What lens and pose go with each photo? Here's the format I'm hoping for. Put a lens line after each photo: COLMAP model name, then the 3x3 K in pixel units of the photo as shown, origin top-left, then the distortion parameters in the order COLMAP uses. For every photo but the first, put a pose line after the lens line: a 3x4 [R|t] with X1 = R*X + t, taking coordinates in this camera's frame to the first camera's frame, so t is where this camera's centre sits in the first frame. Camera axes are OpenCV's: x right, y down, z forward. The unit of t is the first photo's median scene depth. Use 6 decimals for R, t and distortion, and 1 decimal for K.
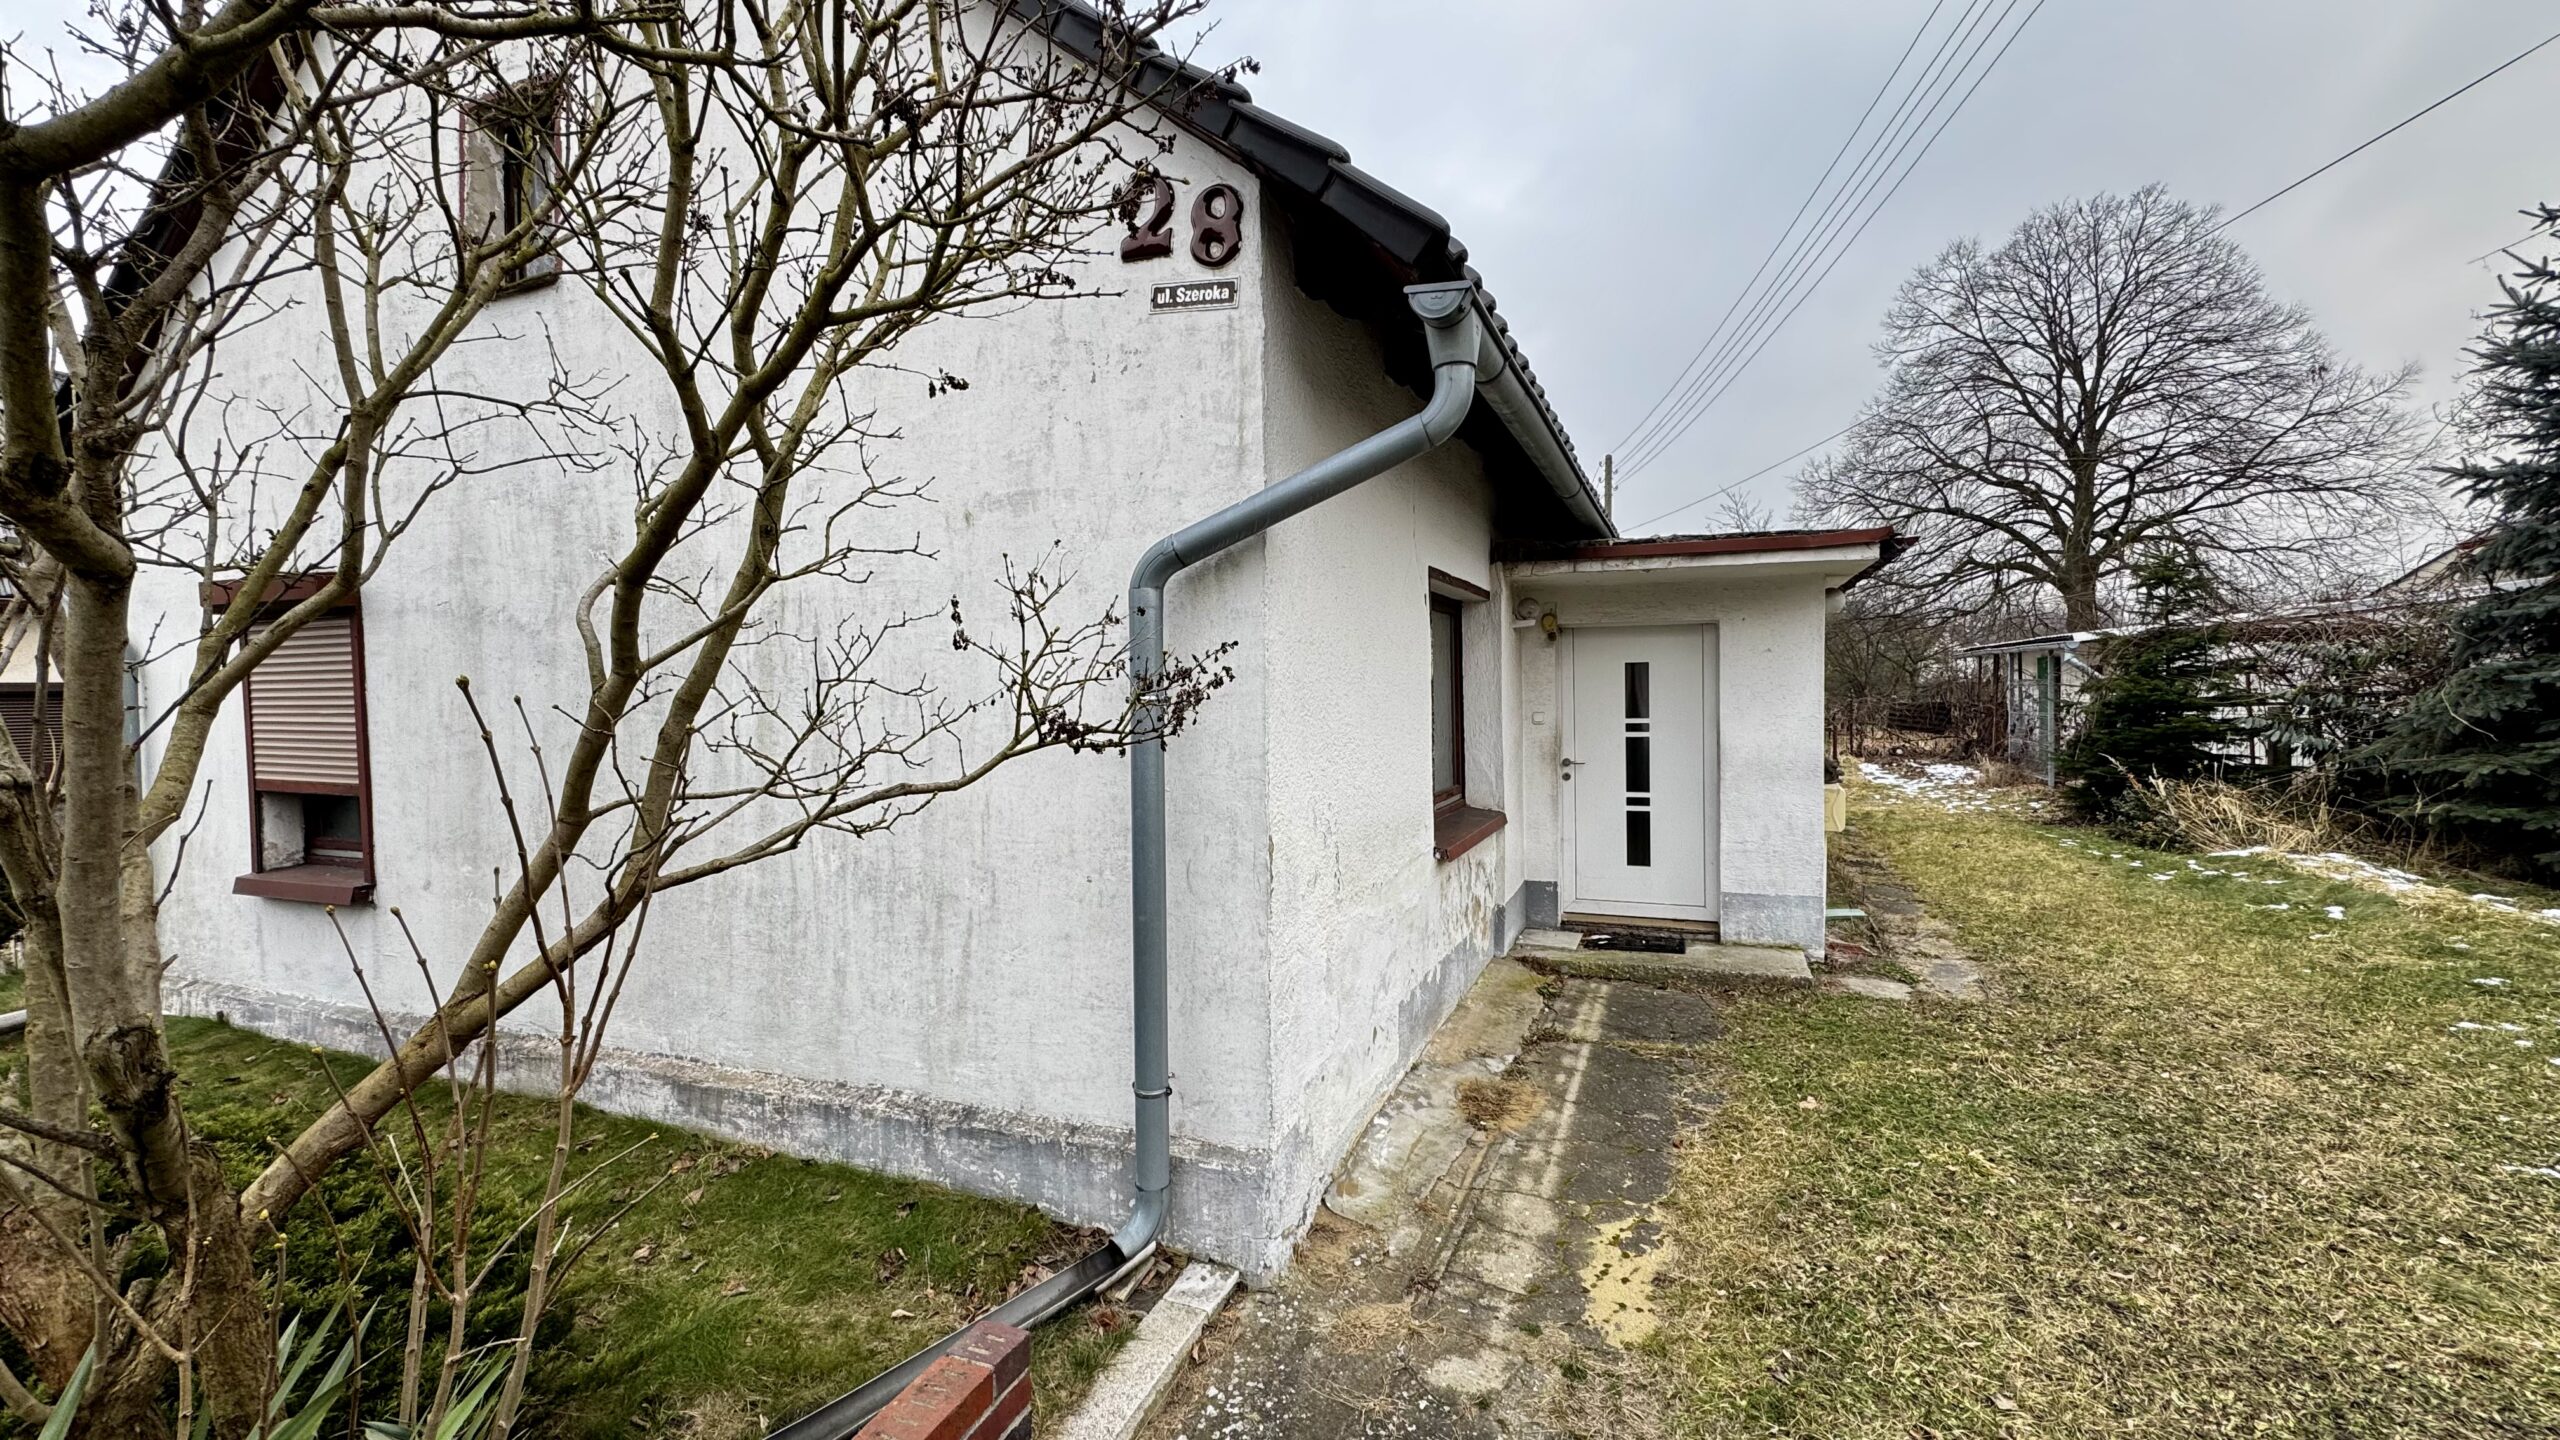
lens RADIAL K [[1012.5, 0, 1282.0], [0, 1012.5, 716.6], [0, 0, 1]] dist [-0.002036, -0.000087]
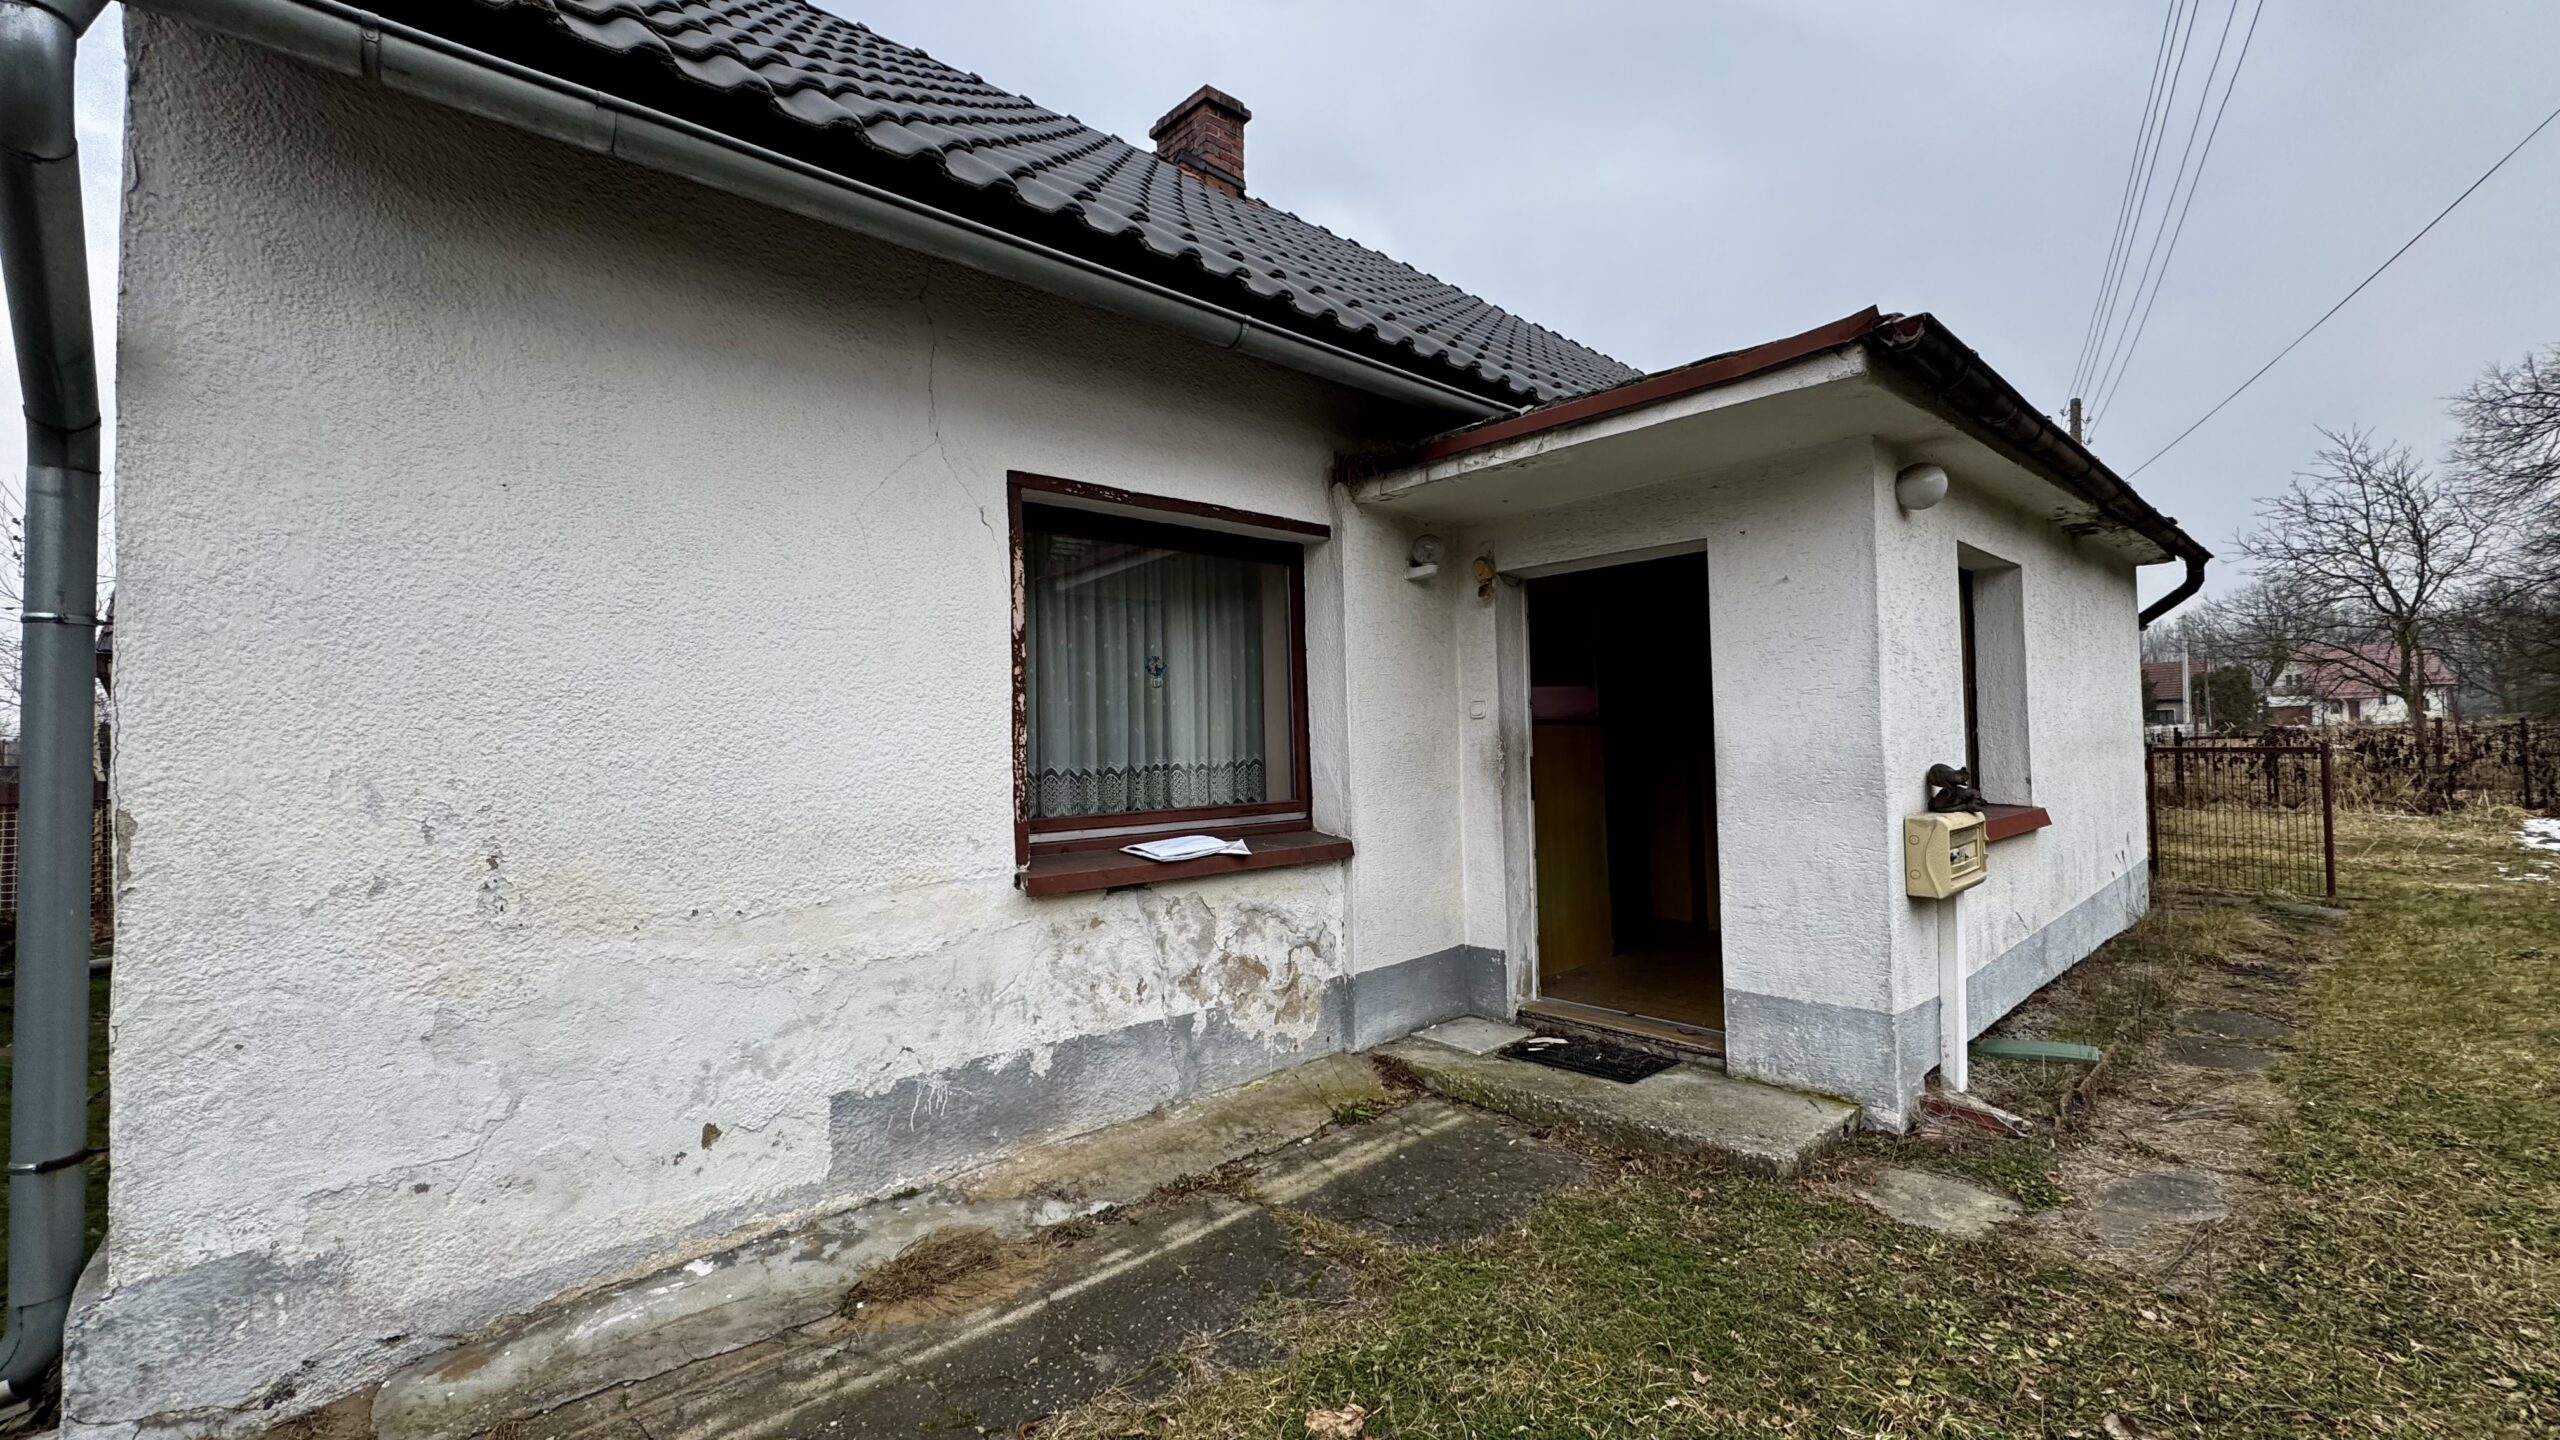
lens RADIAL K [[1012.5, 0, 1285.2], [0, 1012.5, 718.8], [0, 0, 1]] dist [-0.002036, -0.000087]
pose [[0.901657, -0.017197, -0.432109, 0.675258], [-0.001544, 0.999075, -0.042983, 0.058445], [0.432448, 0.039423, 0.900797, 0.499537]]
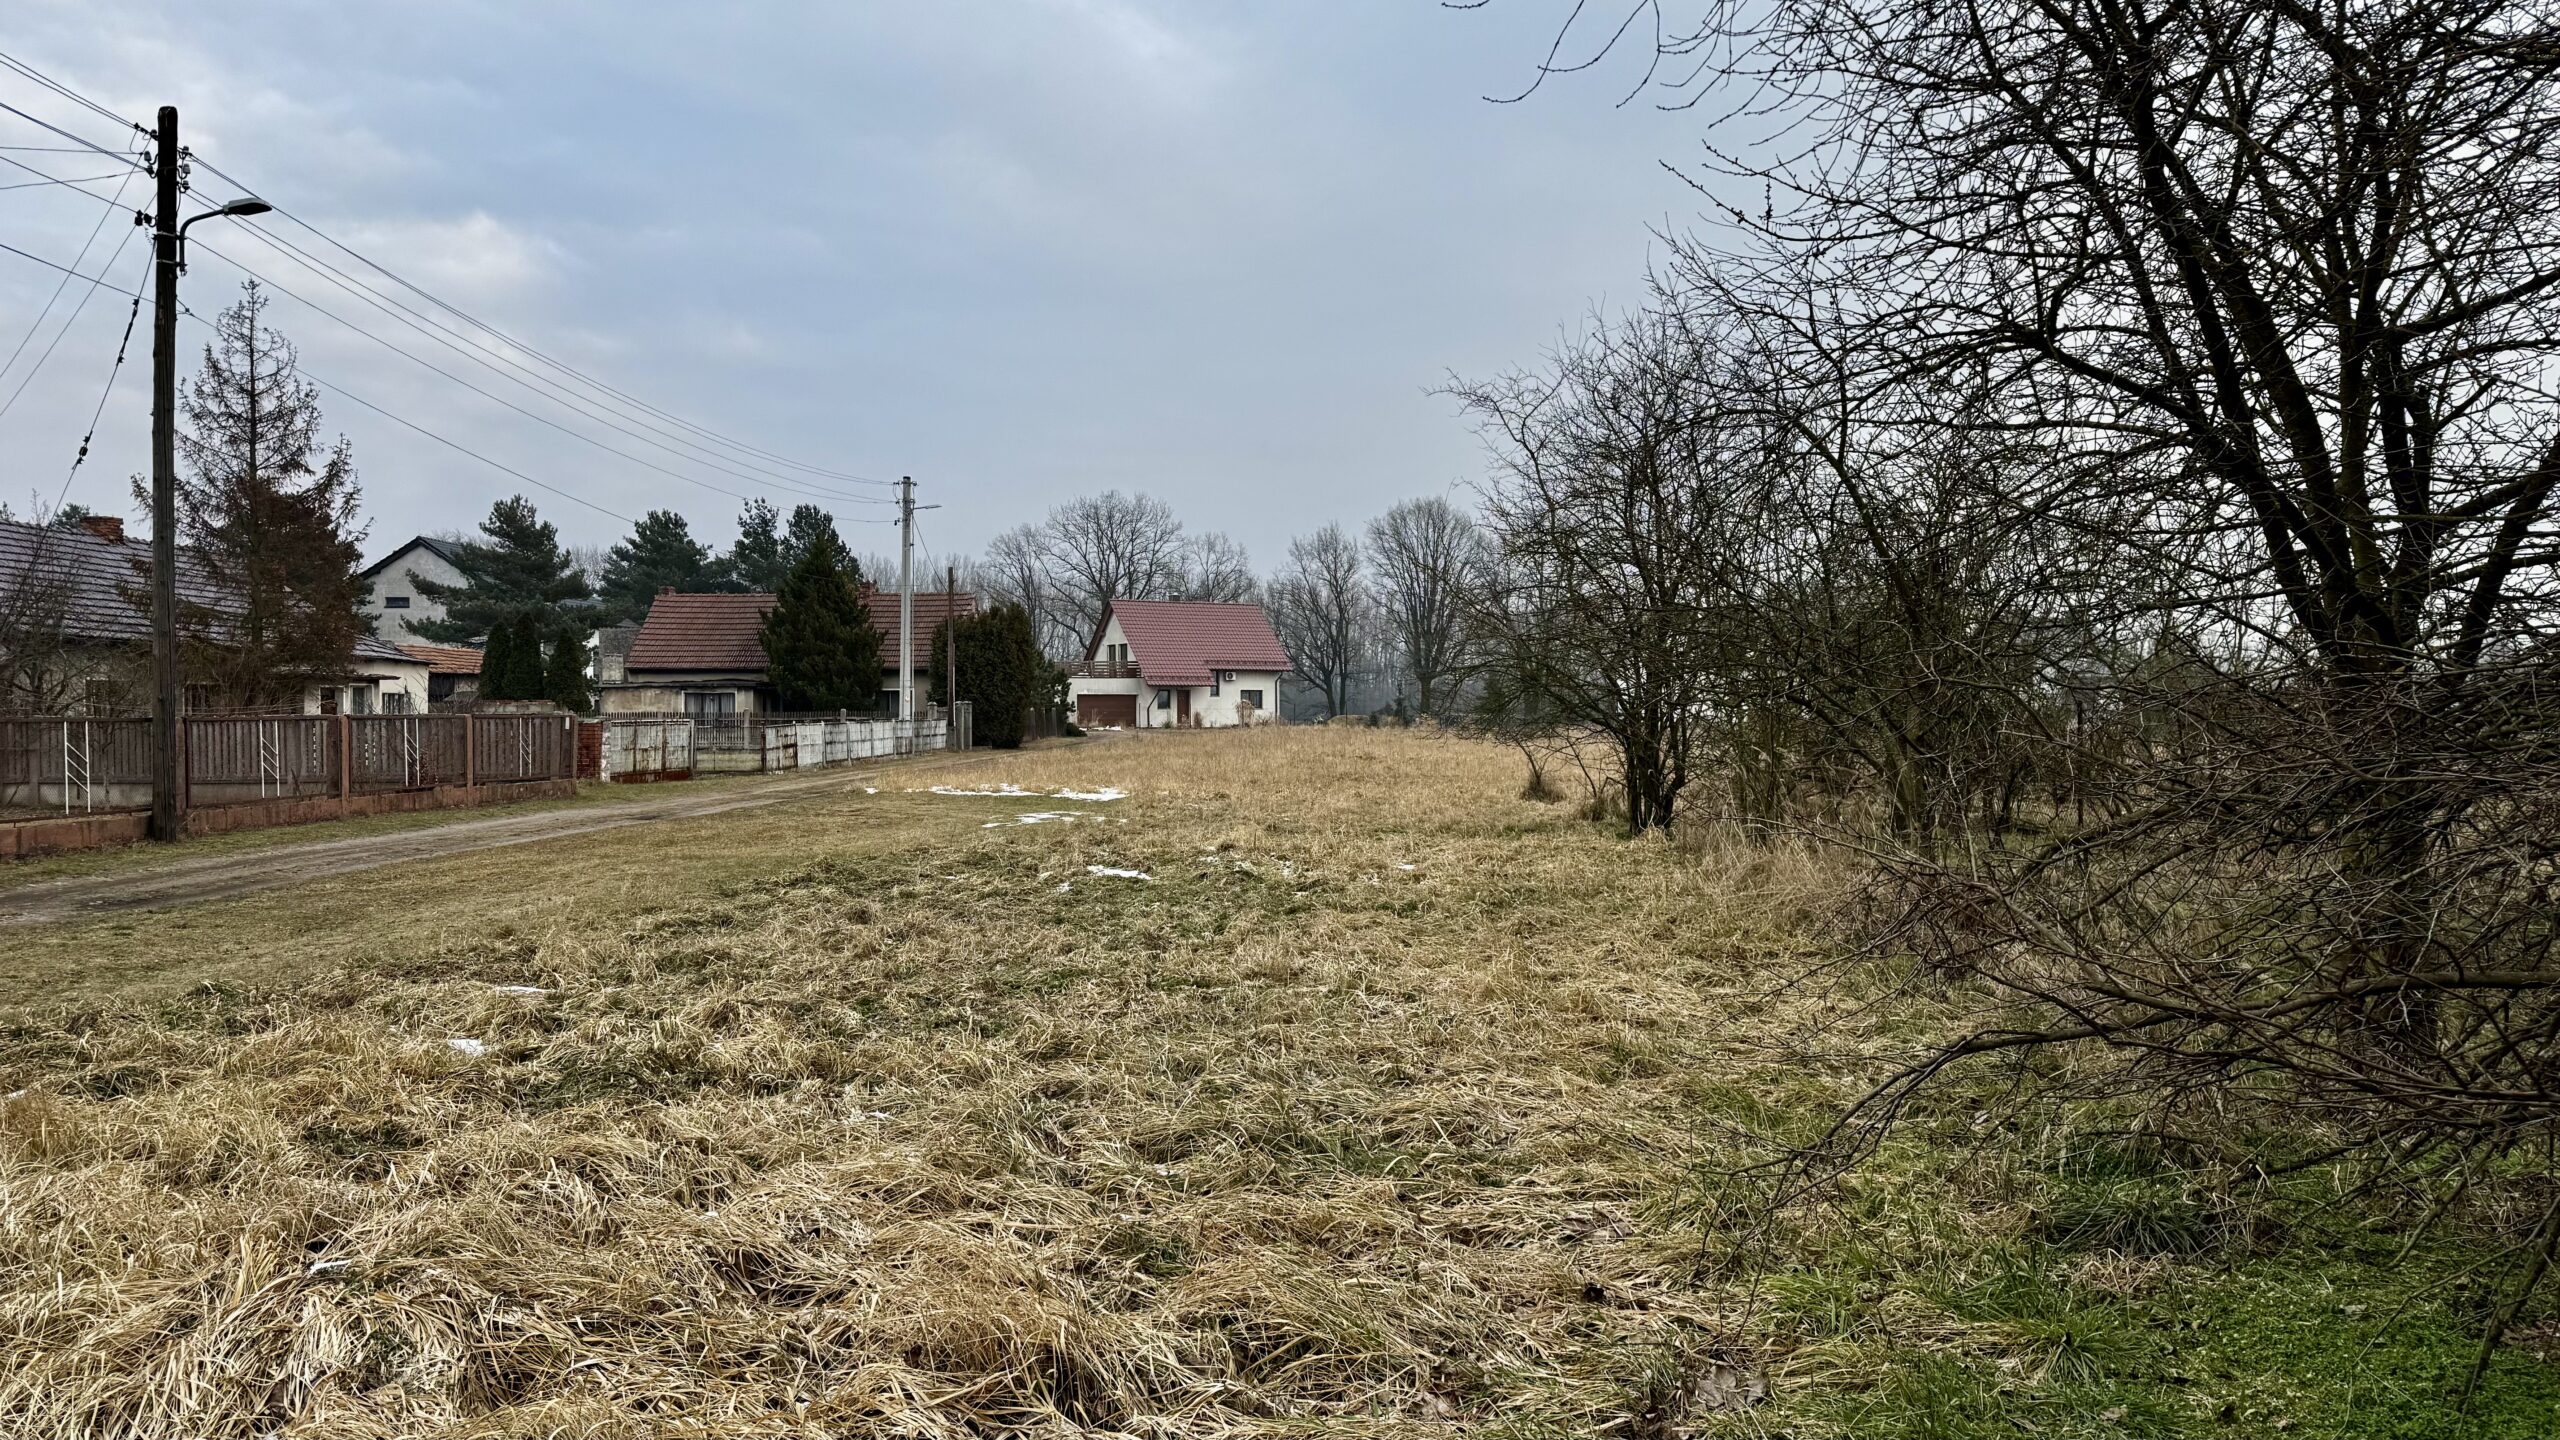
lens RADIAL K [[1847.8, 0, 1280.9], [0, 1847.8, 719.3], [0, 0, 1]] dist [0.000146, 0.000013]
pose [[0.916549, 0.012645, 0.399722, 3.893283], [-0.000816, 0.999557, -0.029748, -0.206718], [-0.399921, 0.026939, 0.916153, 8.193611]]
